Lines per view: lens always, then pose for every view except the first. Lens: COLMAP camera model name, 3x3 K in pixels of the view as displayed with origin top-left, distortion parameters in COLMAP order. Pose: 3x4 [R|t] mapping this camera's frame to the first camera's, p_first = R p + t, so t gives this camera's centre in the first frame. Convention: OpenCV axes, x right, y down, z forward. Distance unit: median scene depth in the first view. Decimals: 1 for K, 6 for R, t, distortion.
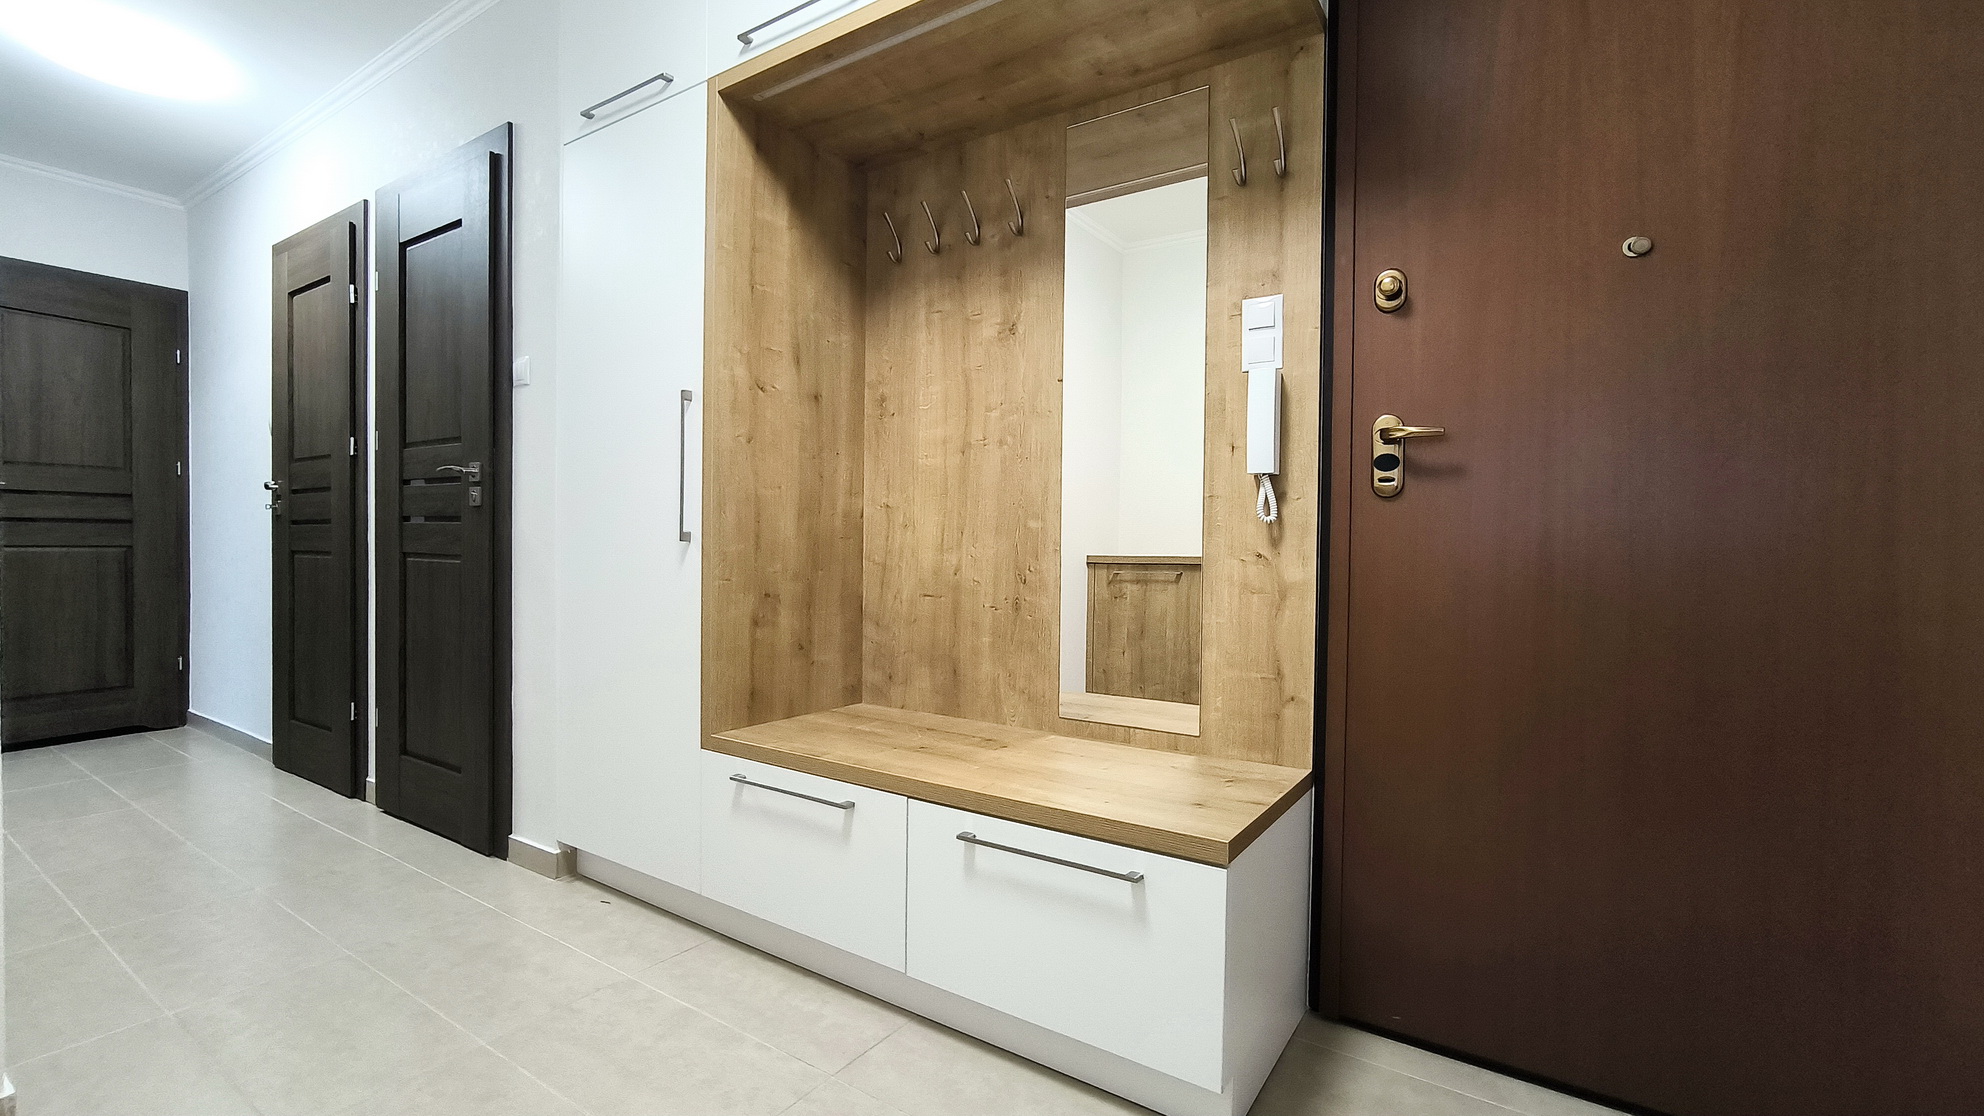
lens RADIAL K [[856.2, 0, 989.0], [0, 856.2, 559.5], [0, 0, 1]] dist [-0.018599, 0.010705]
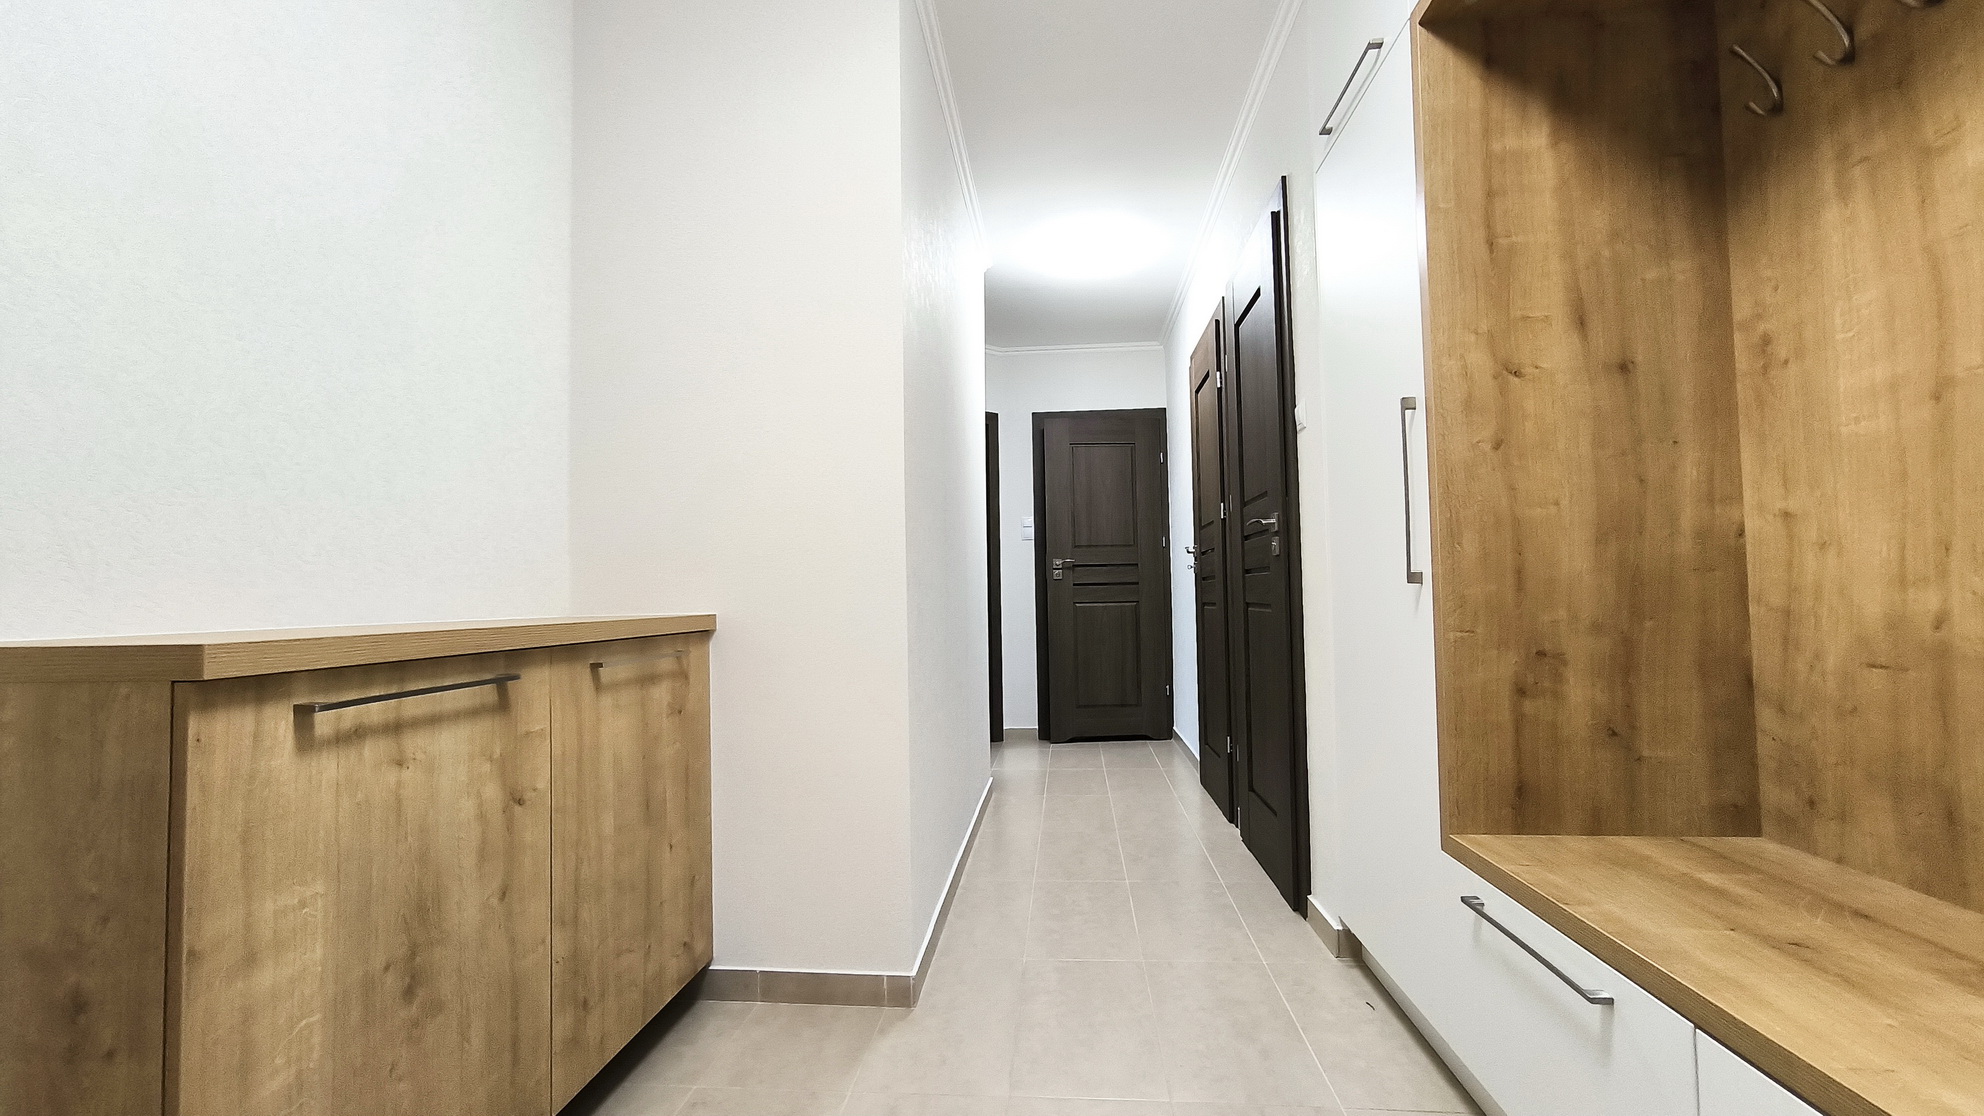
lens RADIAL K [[856.2, 0, 989.0], [0, 856.2, 559.5], [0, 0, 1]] dist [-0.018599, 0.010705]
pose [[0.487191, -0.057912, -0.871373, 0.133738], [0.006594, 0.998014, -0.062642, 0.003851], [0.873271, 0.024773, 0.486605, 0.229689]]
